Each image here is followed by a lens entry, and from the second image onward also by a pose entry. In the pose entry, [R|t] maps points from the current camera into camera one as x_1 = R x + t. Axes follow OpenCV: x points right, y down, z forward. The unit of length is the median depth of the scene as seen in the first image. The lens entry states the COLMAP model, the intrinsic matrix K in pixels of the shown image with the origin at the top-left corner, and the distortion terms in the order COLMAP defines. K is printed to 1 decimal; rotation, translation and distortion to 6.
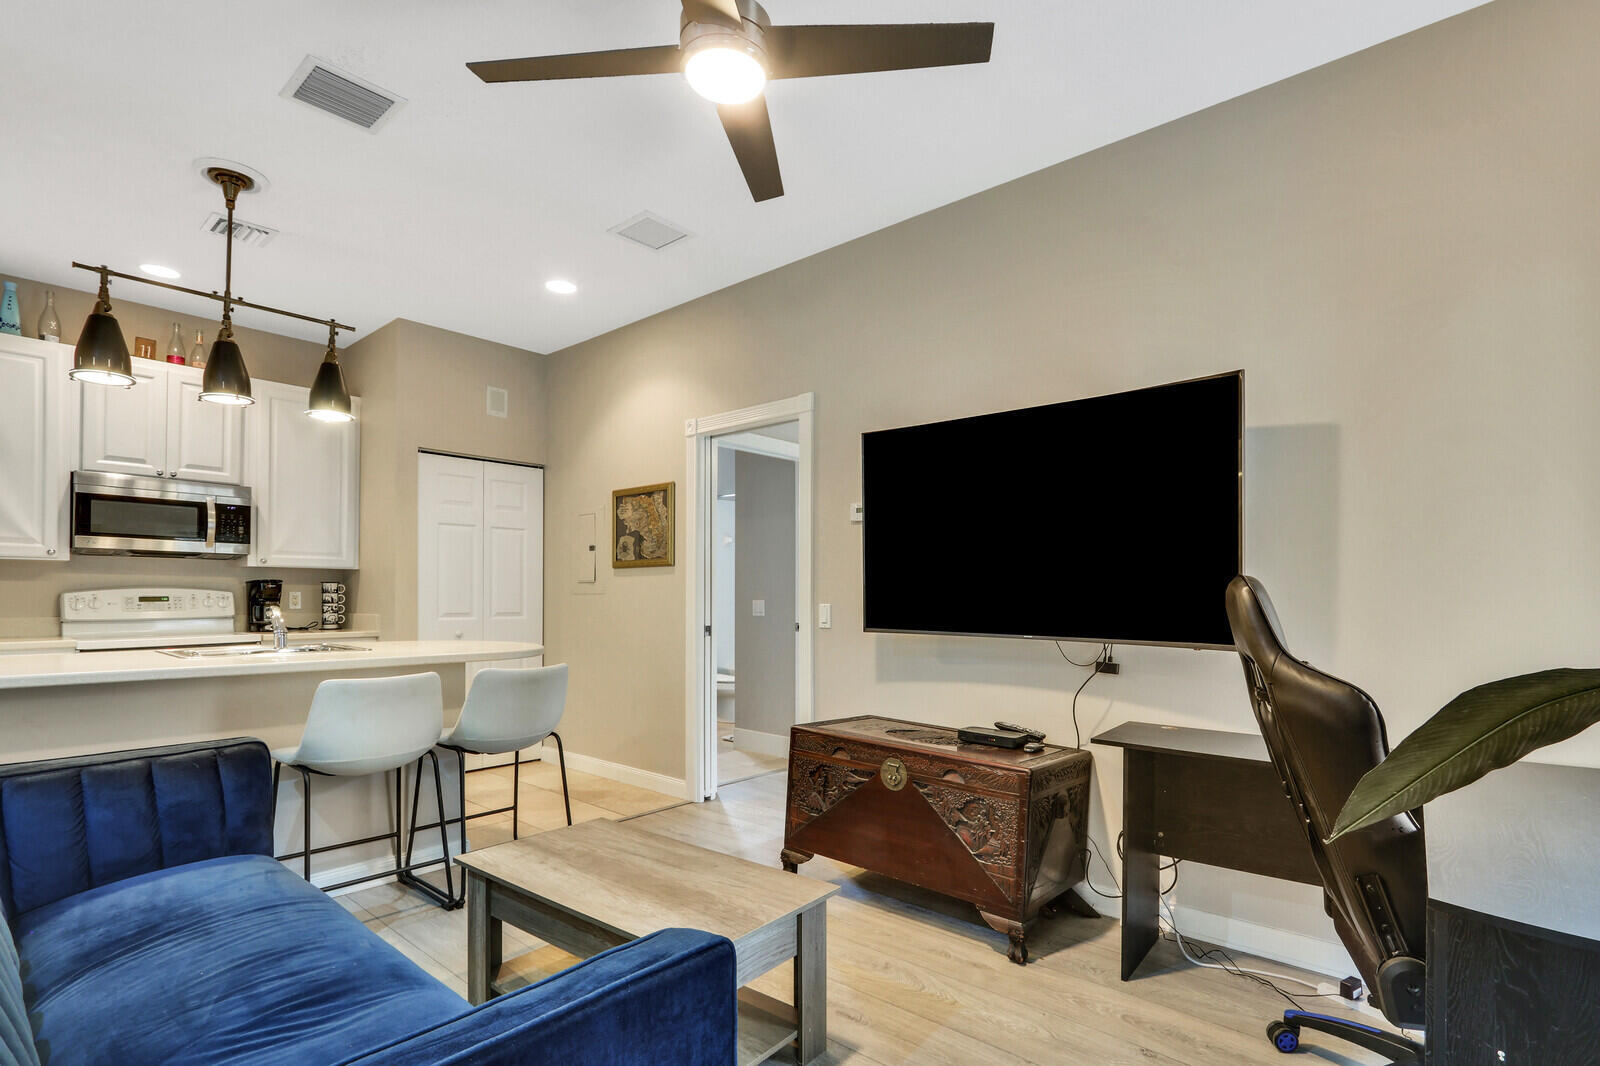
lens RADIAL K [[774.1, 0, 794.4], [0, 774.1, 568.1], [0, 0, 1]] dist [-0.003544, -0.000332]
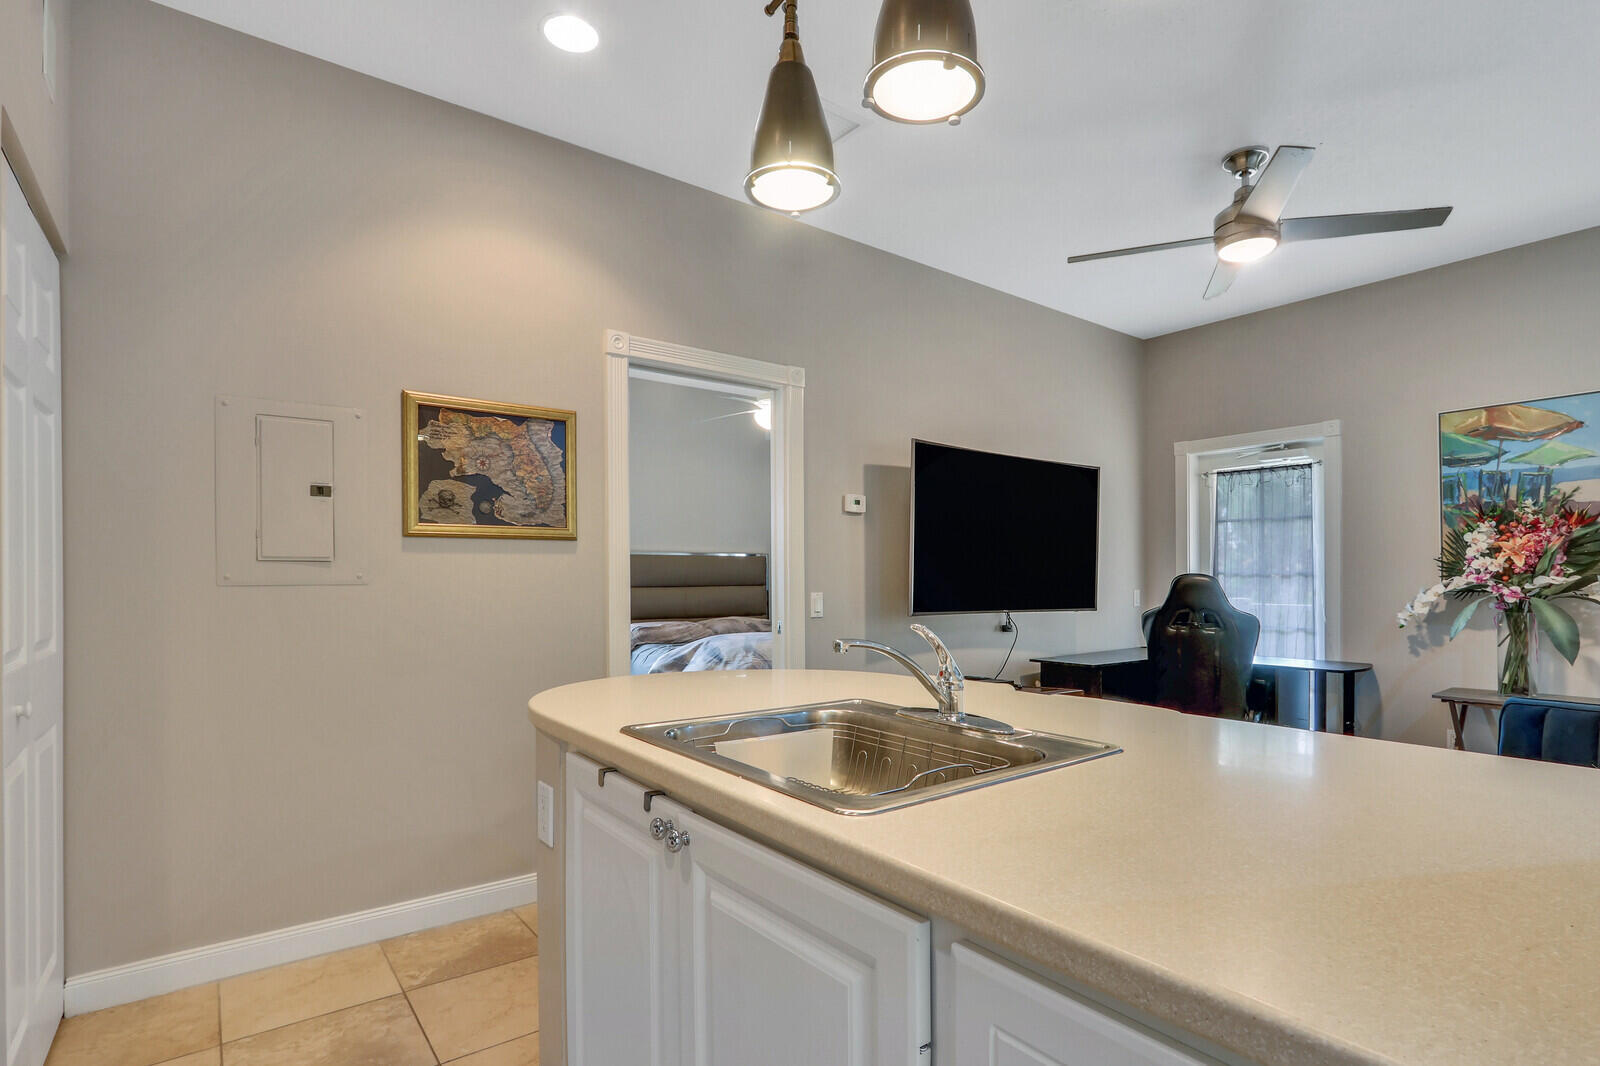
lens RADIAL K [[791.6, 0, 804.8], [0, 791.6, 564.3], [0, 0, 1]] dist [-0.001232, -0.008223]
pose [[0.206375, 0.012760, 0.978390, -0.771340], [-0.039057, 0.999226, -0.004793, 0.012989], [-0.977693, -0.037223, 0.206714, 0.661550]]
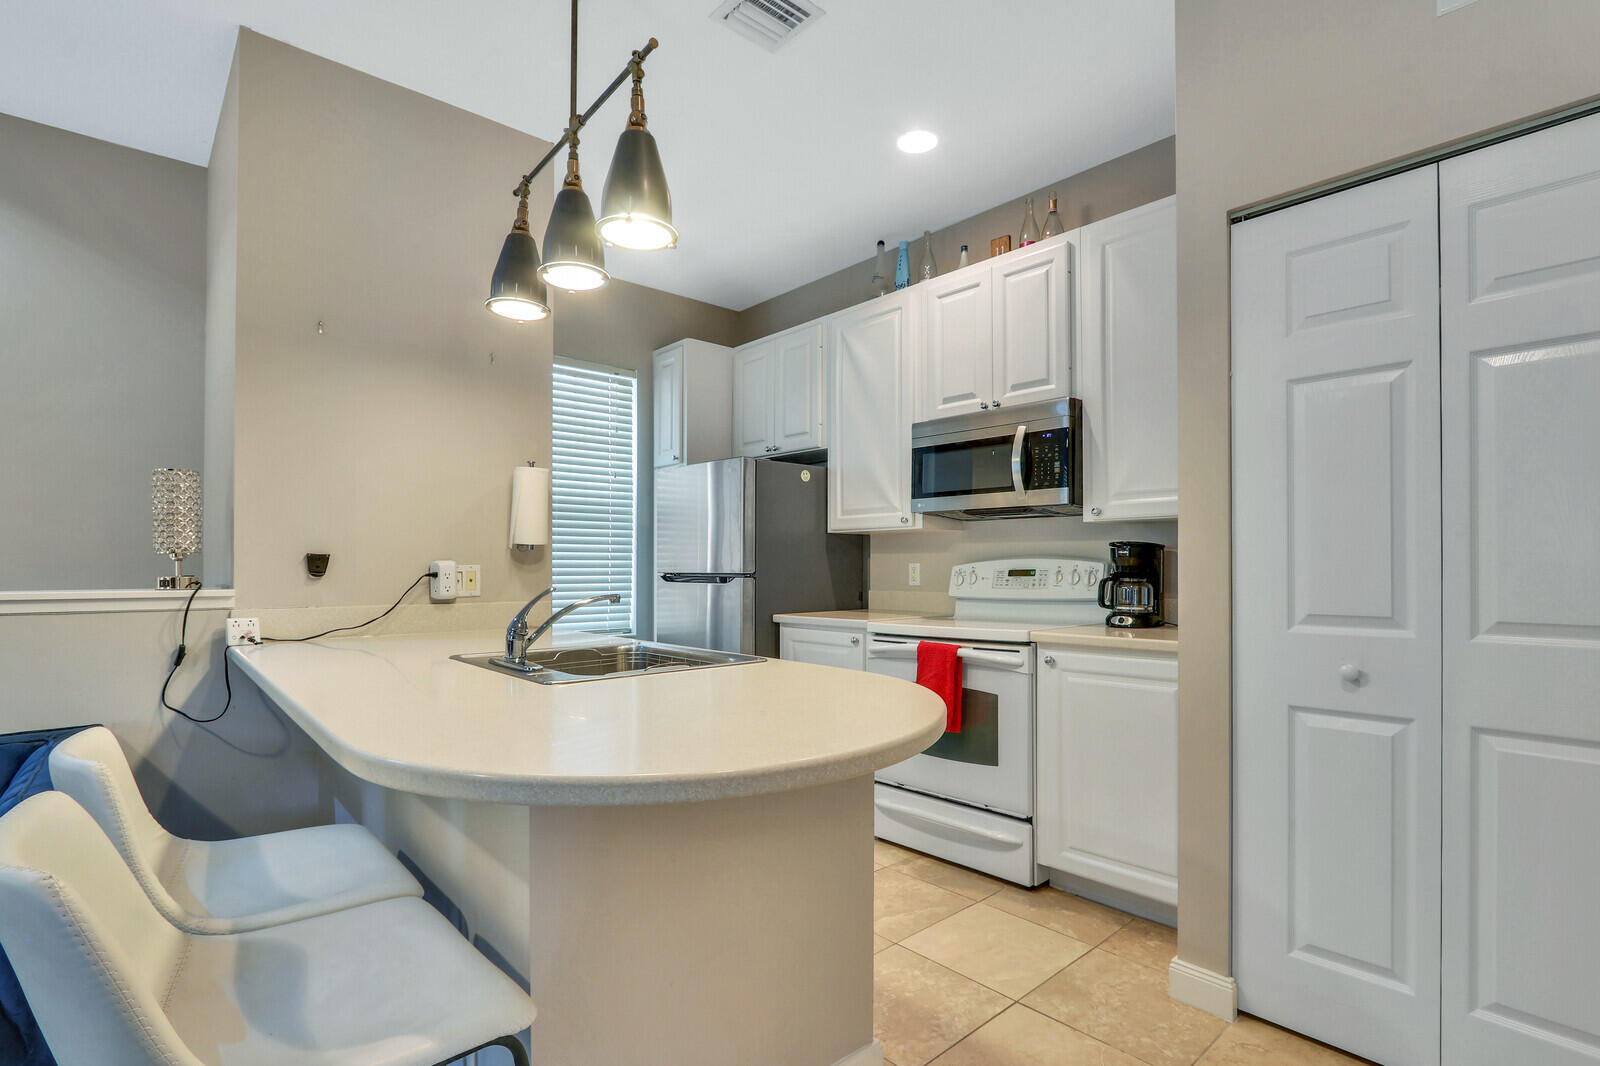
lens RADIAL K [[774.1, 0, 794.4], [0, 774.1, 568.1], [0, 0, 1]] dist [-0.003544, -0.000332]
pose [[-0.140533, -0.000041, -0.990076, -0.045034], [0.040930, 0.999145, -0.005851, 0.030412], [0.989230, -0.041347, -0.140411, 0.879152]]
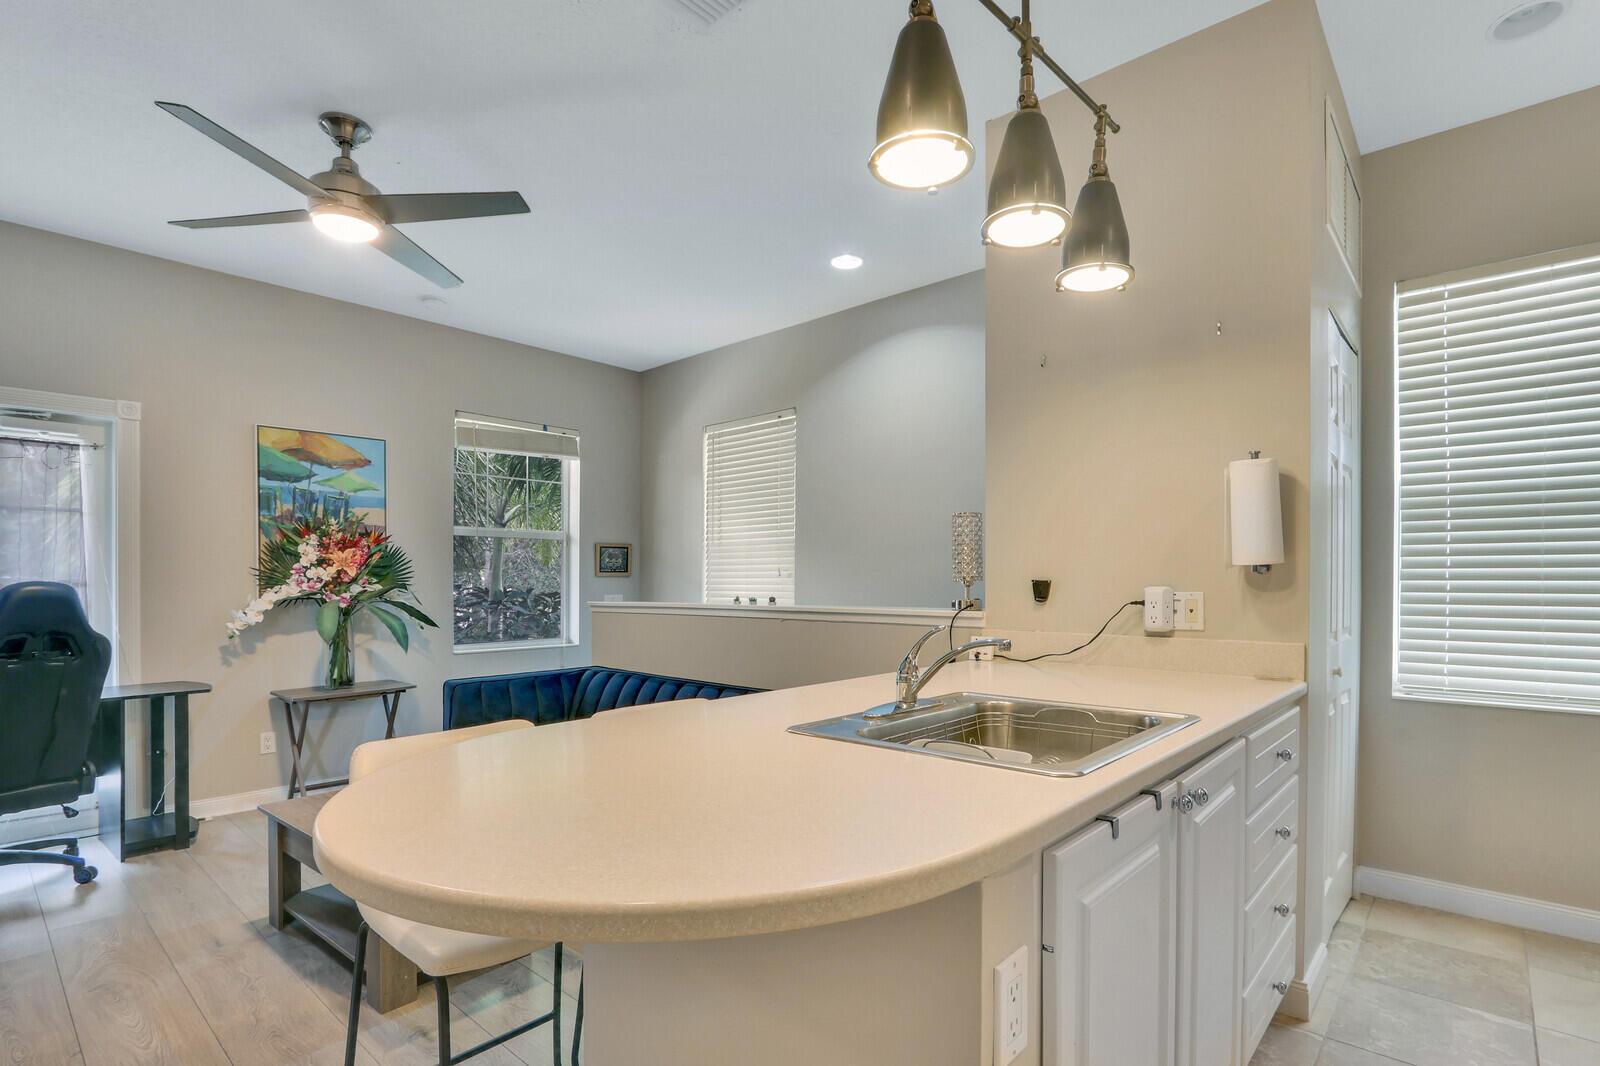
lens RADIAL K [[782.7, 0, 816.7], [0, 782.7, 585.7], [0, 0, 1]] dist [-0.001799, -0.001659]
pose [[-0.999999, 0.000226, 0.001402, -0.391876], [0.000175, 0.999361, -0.035748, 0.027892], [-0.001409, -0.035747, -0.999360, 1.052212]]
